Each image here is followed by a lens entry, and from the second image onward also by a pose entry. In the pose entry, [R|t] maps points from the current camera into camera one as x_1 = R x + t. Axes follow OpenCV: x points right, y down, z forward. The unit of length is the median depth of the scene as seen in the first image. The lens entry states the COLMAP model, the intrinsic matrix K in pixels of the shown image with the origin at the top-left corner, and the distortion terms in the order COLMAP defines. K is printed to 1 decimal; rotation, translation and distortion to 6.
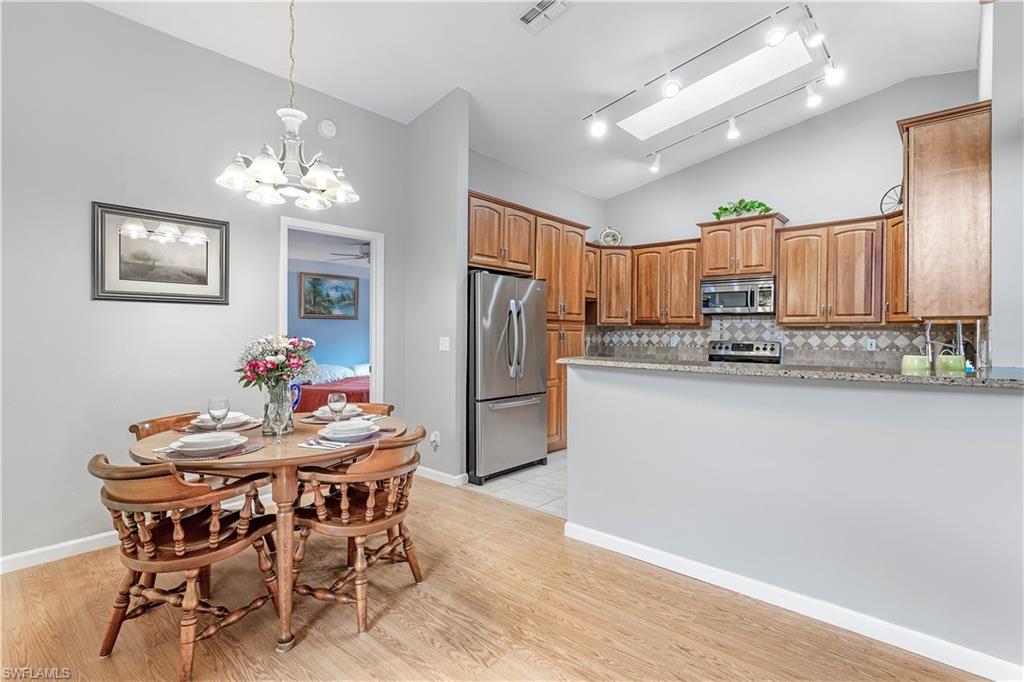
lens RADIAL K [[493.7, 0, 509.3], [0, 493.7, 332.3], [0, 0, 1]] dist [0.009788, 0.000319]
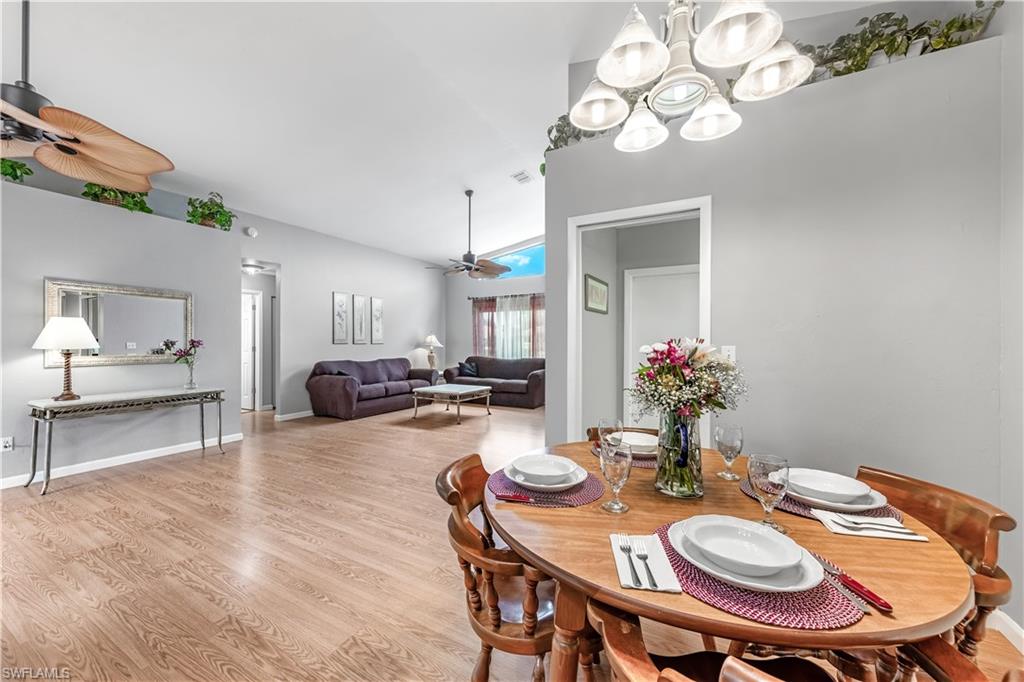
lens RADIAL K [[383.9, 0, 508.1], [0, 383.9, 340.8], [0, 0, 1]] dist [0.001956, 0.000016]
pose [[-0.972649, -0.007016, -0.232175, -0.067171], [-0.006031, 0.999970, -0.004952, 0.005193], [0.232203, -0.003416, -0.972661, 0.725047]]
